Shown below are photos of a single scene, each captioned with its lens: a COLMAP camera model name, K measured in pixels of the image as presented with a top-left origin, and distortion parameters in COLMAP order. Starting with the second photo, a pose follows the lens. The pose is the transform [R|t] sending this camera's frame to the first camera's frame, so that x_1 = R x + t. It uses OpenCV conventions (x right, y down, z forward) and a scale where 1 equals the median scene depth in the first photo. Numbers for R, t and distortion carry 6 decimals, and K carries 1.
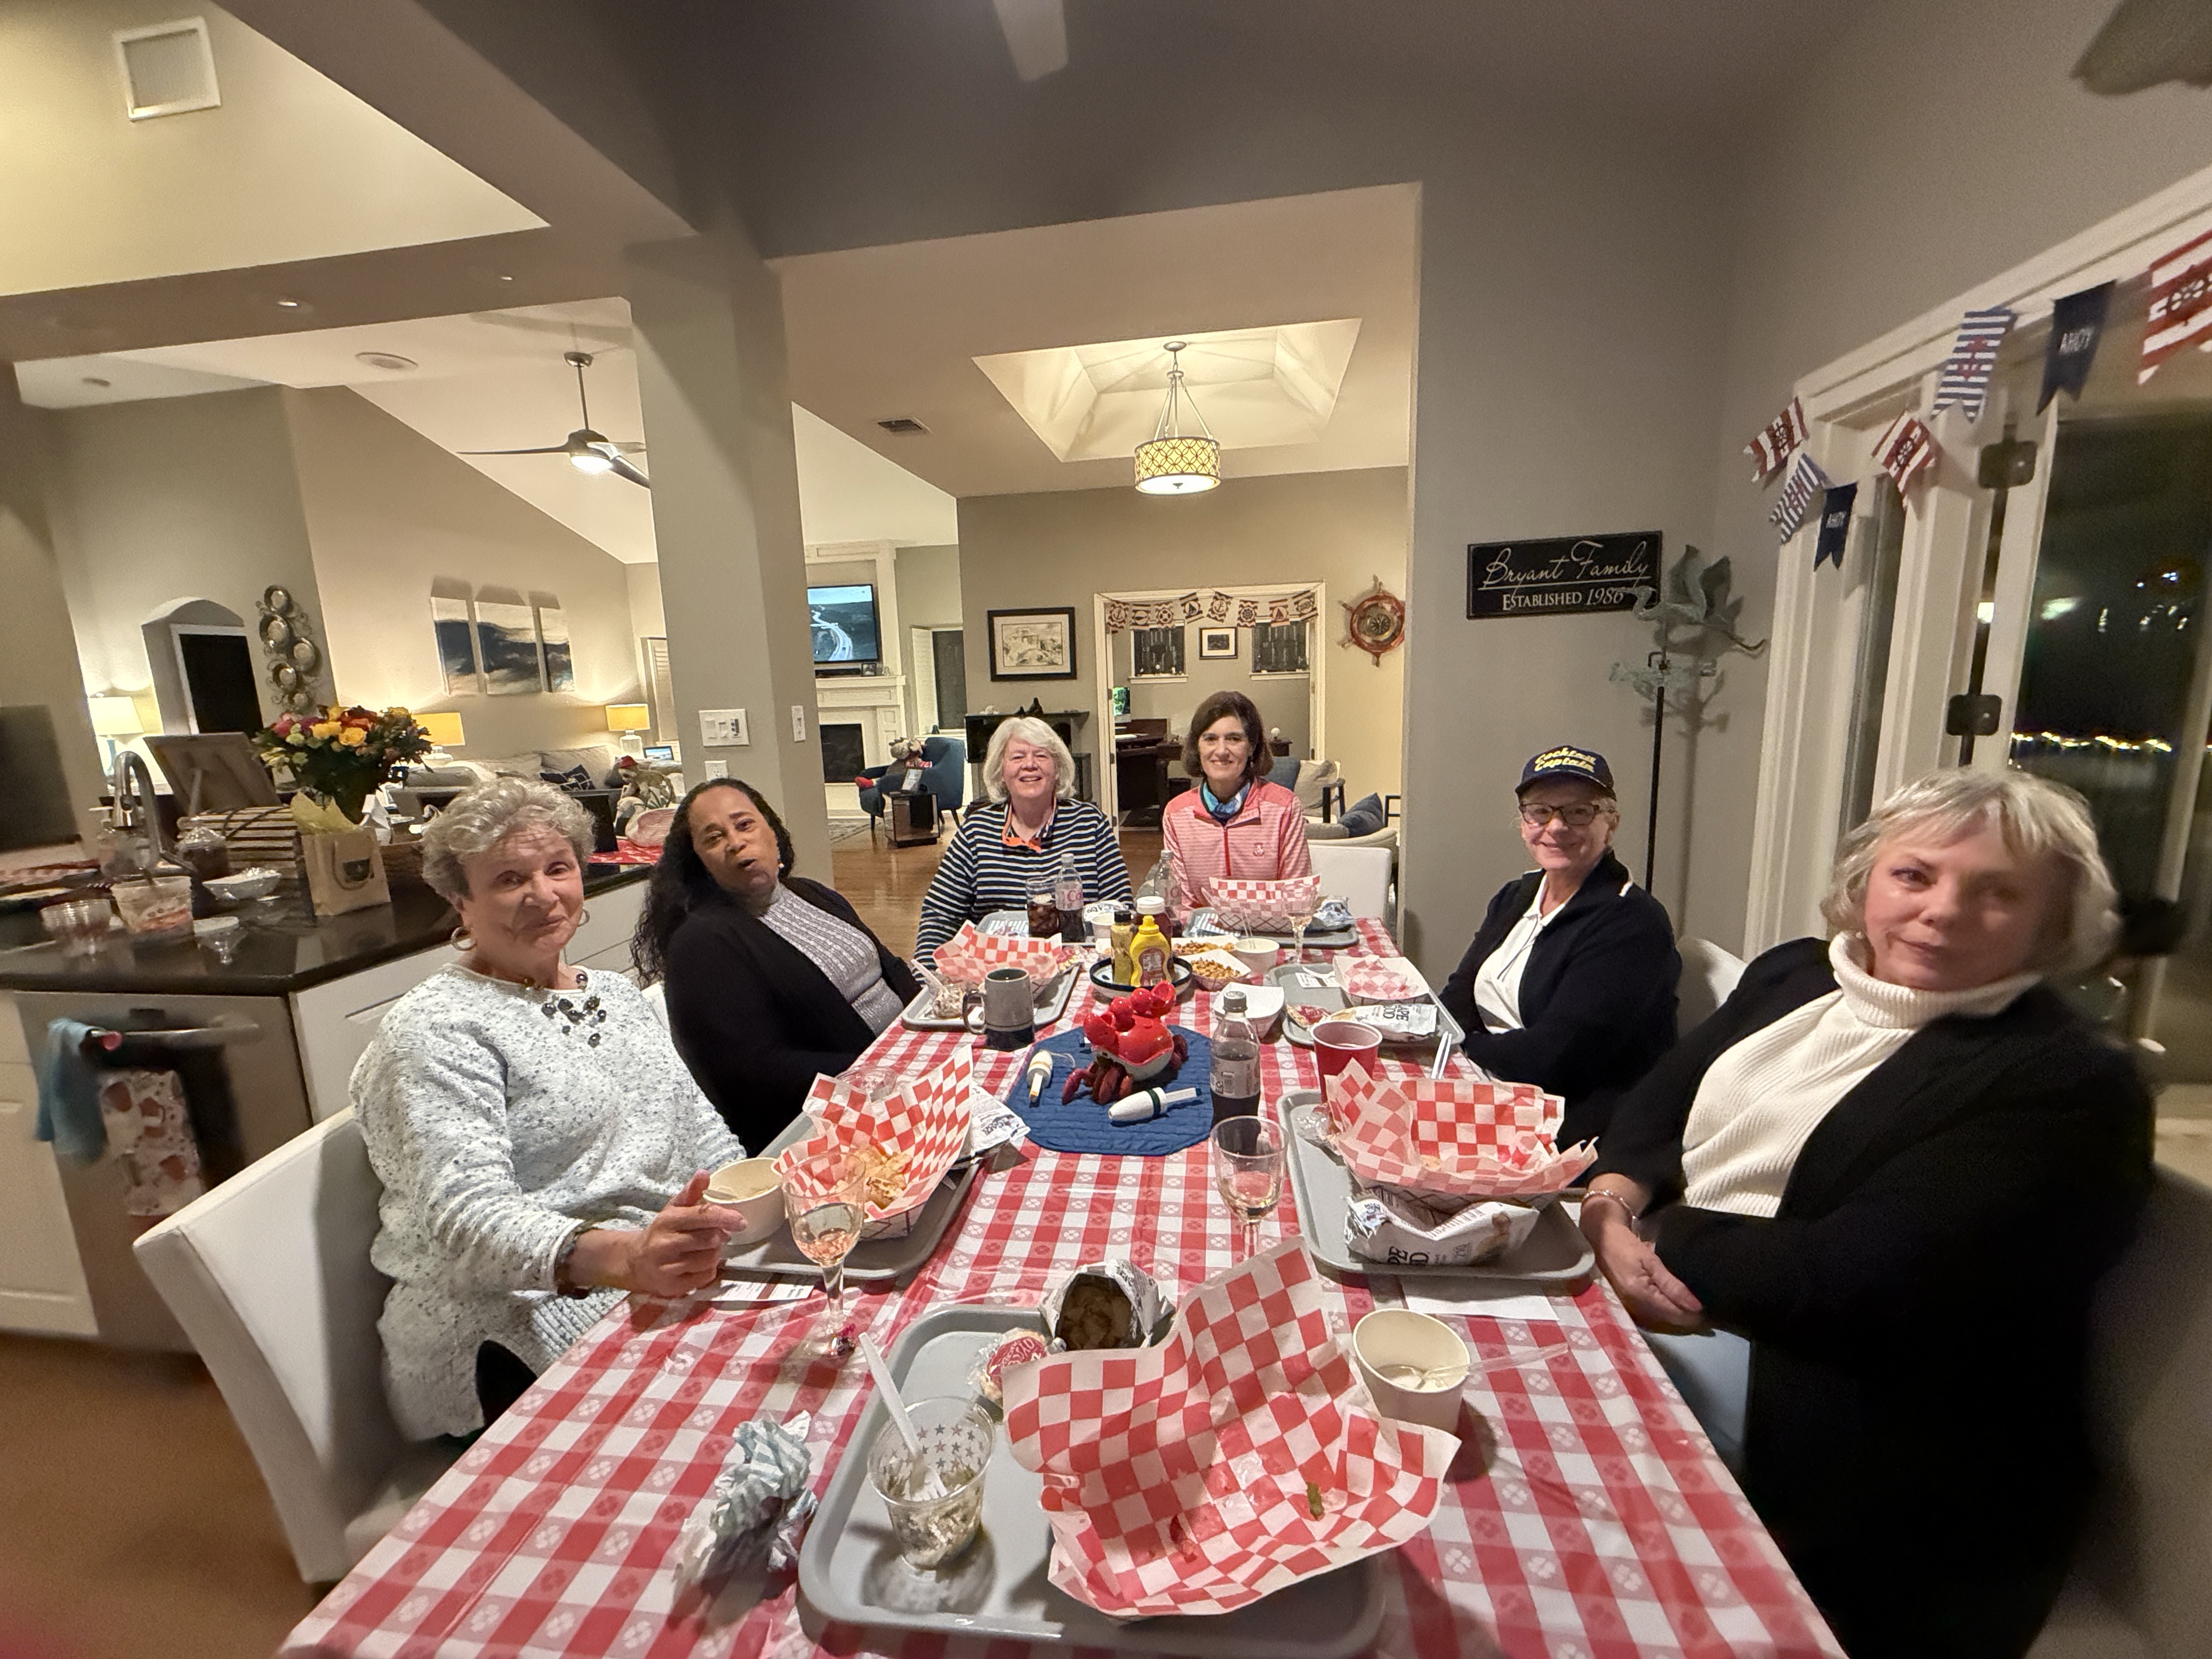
lens RADIAL K [[881.5, 0, 1106.0], [0, 881.5, 829.5], [0, 0, 1]] dist [-0.002152, -0.000320]
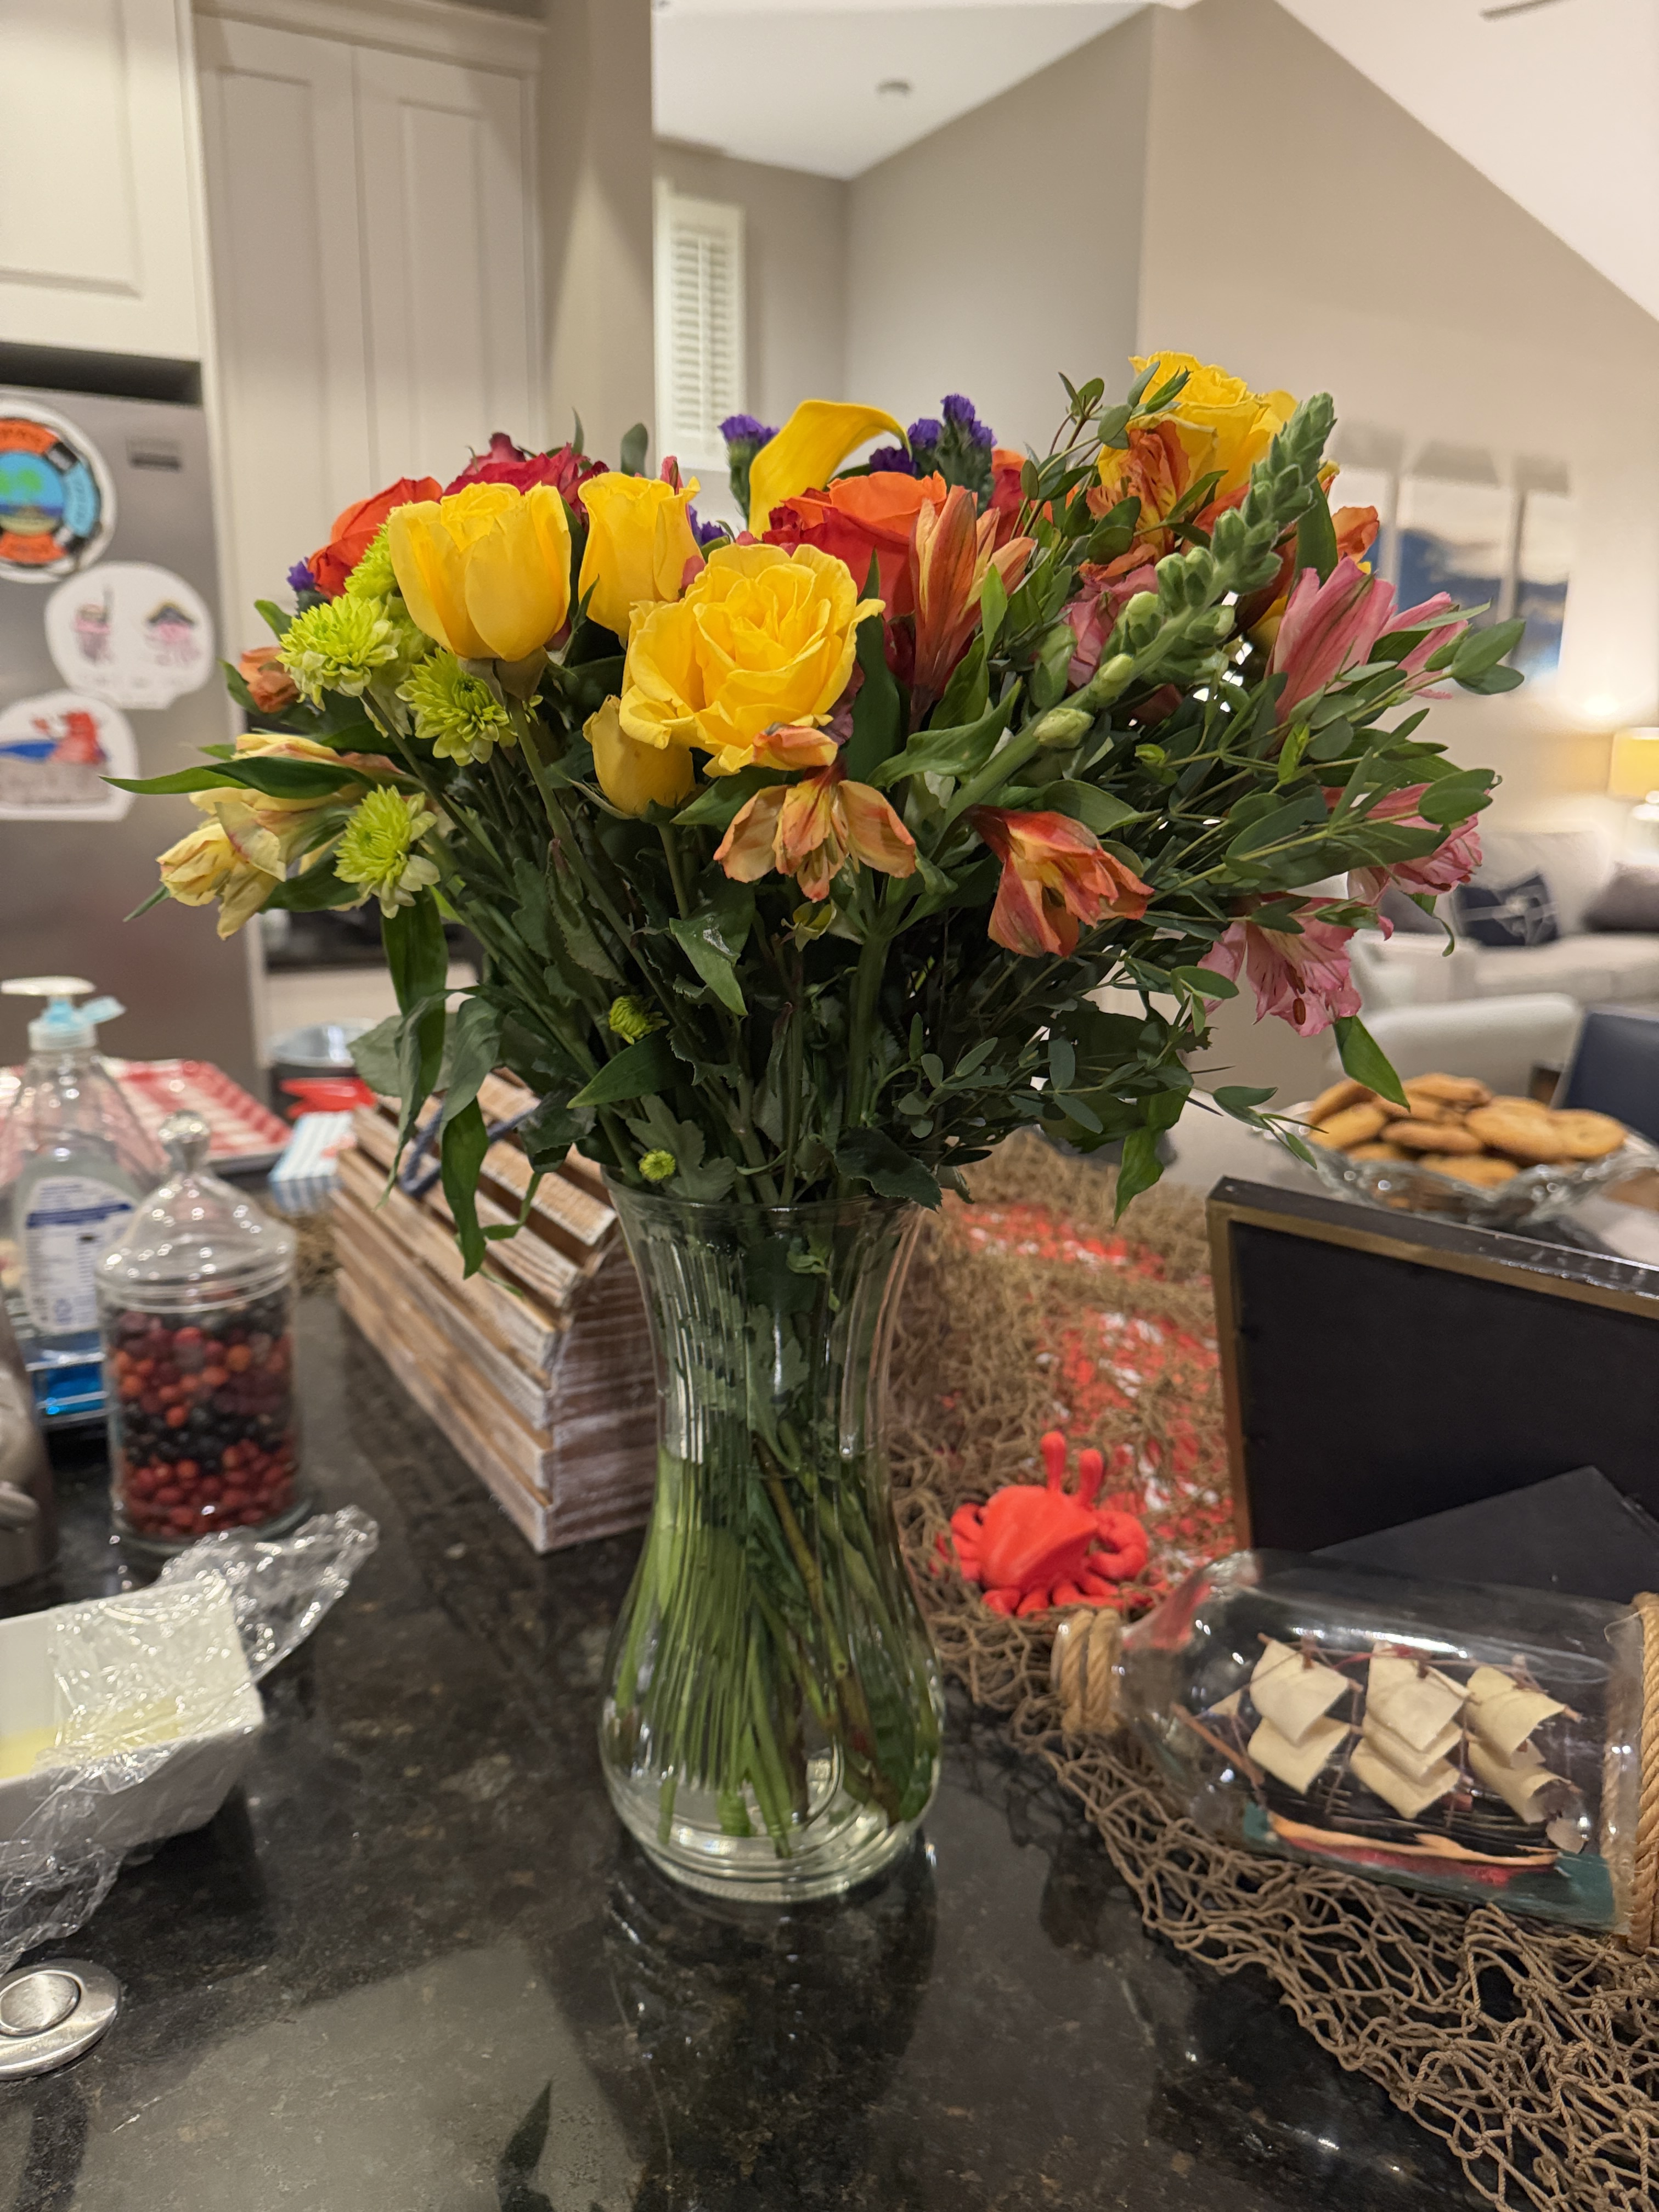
lens RADIAL K [[1578.1, 0, 837.7], [0, 1578.1, 1119.8], [0, 0, 1]] dist [0.119428, -0.200416]
pose [[0.621566, 0.224974, -0.750361, -0.218389], [-0.161461, 0.974099, 0.158308, -0.026240], [0.766541, 0.022755, 0.641792, 0.273906]]
